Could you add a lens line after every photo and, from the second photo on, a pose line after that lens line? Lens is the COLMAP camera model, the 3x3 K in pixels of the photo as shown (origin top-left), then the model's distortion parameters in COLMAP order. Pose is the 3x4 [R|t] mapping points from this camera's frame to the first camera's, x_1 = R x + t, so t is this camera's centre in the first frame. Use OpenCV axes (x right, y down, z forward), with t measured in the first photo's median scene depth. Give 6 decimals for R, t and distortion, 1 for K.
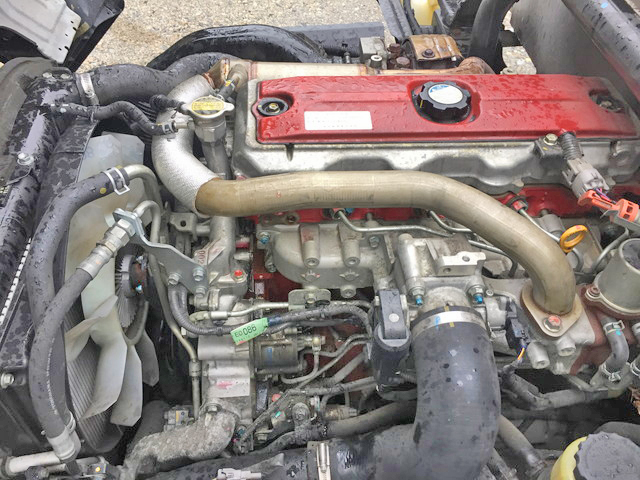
lens RADIAL K [[554.0, 0, 321.1], [0, 554.0, 241.5], [0, 0, 1]] dist [0.057361, -0.070855]
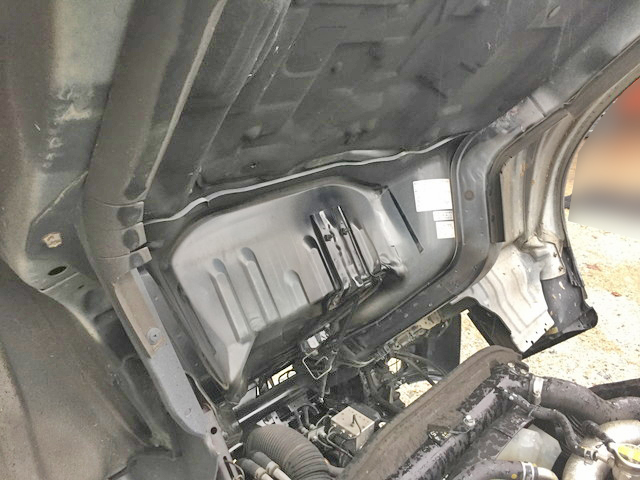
lens RADIAL K [[554.0, 0, 320.8], [0, 554.0, 242.9], [0, 0, 1]] dist [0.057361, -0.070855]
pose [[0.671833, 0.244199, -0.699291, 0.048332], [-0.533596, 0.814353, -0.228265, -0.000902], [0.513728, 0.526494, 0.677412, -0.263287]]
